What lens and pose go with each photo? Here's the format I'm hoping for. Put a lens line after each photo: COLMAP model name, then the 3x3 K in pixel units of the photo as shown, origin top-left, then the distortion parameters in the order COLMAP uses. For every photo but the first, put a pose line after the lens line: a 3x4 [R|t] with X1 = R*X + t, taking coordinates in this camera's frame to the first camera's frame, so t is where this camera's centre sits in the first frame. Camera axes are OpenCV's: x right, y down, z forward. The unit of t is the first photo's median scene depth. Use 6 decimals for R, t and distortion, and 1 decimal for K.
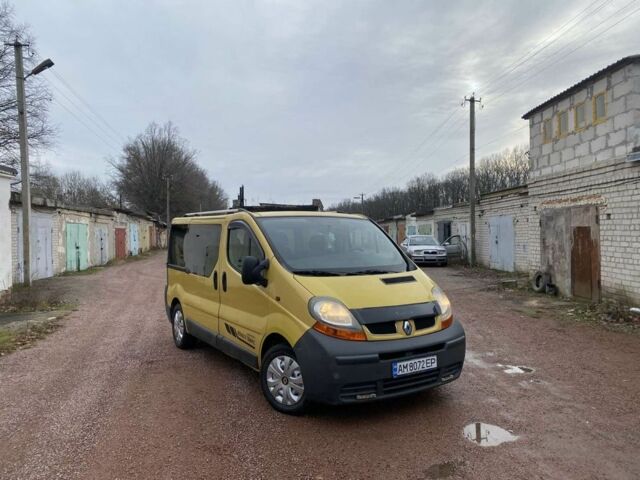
lens RADIAL K [[491.6, 0, 317.2], [0, 491.6, 234.8], [0, 0, 1]] dist [0.011925, -0.000981]
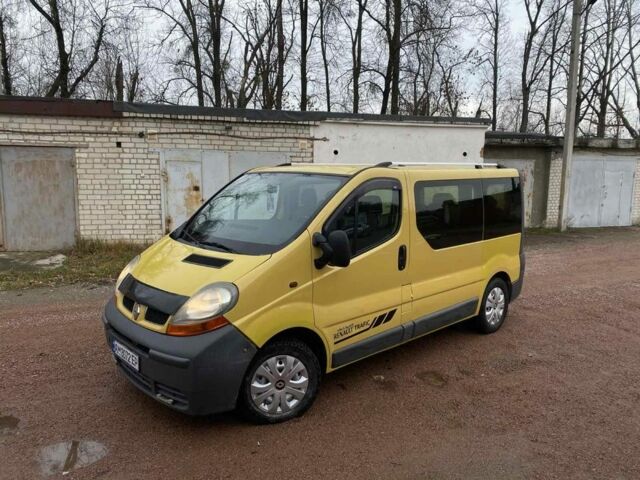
lens RADIAL K [[485.5, 0, 323.0], [0, 485.5, 243.6], [0, 0, 1]] dist [0.052316, -0.058330]
pose [[0.175750, 0.150688, -0.972833, 0.480245], [-0.011847, 0.988467, 0.150969, -0.025730], [0.984363, -0.015008, 0.175509, 0.541489]]
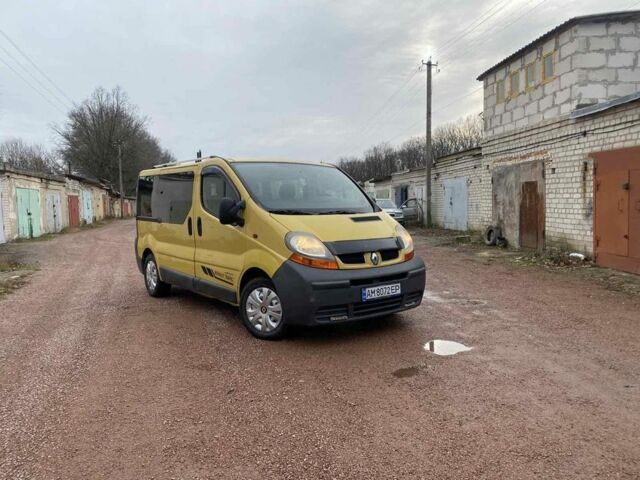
lens RADIAL K [[489.6, 0, 320.0], [0, 489.6, 240.0], [0, 0, 1]] dist [0.045836, -0.054438]
pose [[0.995795, -0.017217, 0.089973, -0.017090], [0.010836, 0.997421, 0.070944, 0.031770], [-0.090962, -0.069670, 0.993414, -0.034780]]
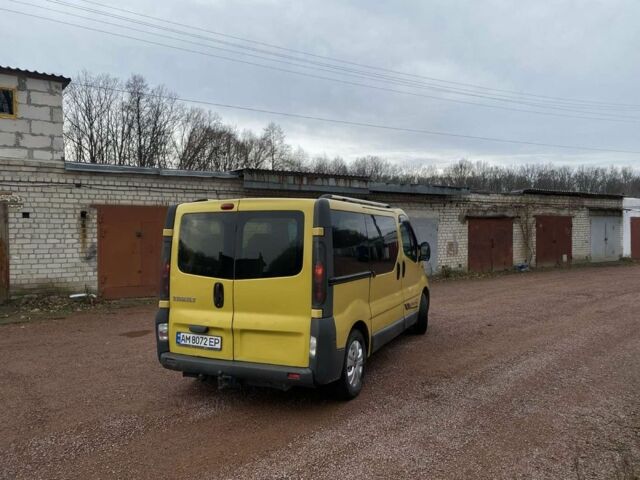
lens RADIAL K [[485.5, 0, 323.0], [0, 485.5, 243.6], [0, 0, 1]] dist [0.052316, -0.058330]
pose [[-0.545580, -0.013847, 0.837944, -0.607506], [0.011659, 0.999641, 0.024110, 0.004858], [-0.837978, 0.022924, -0.545223, 1.045158]]
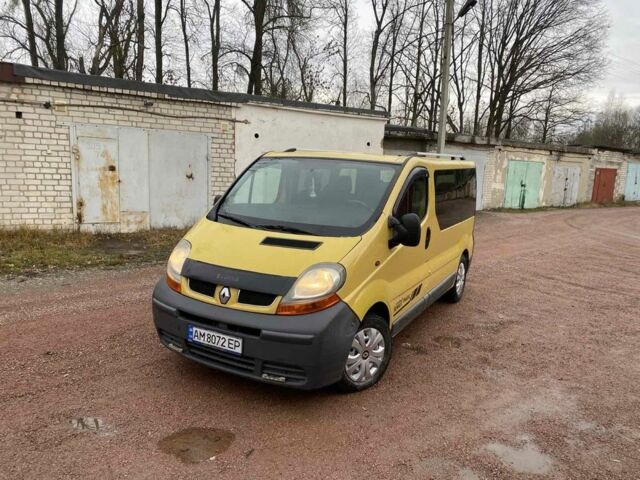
lens RADIAL K [[489.2, 0, 323.9], [0, 489.2, 242.9], [0, 0, 1]] dist [0.011569, 0.005997]
pose [[0.478207, 0.173793, -0.860880, 0.446497], [-0.049307, 0.983992, 0.171257, -0.022616], [0.876862, -0.039449, 0.479121, 0.349394]]
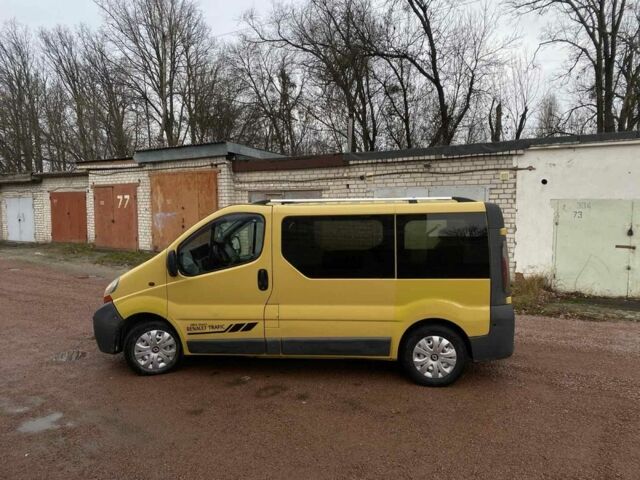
lens RADIAL K [[485.5, 0, 323.0], [0, 485.5, 243.6], [0, 0, 1]] dist [0.052316, -0.058330]
pose [[-0.641284, 0.072868, -0.763836, 0.417969], [0.011174, 0.996262, 0.085659, -0.030542], [0.767222, 0.046397, -0.639701, 1.092177]]
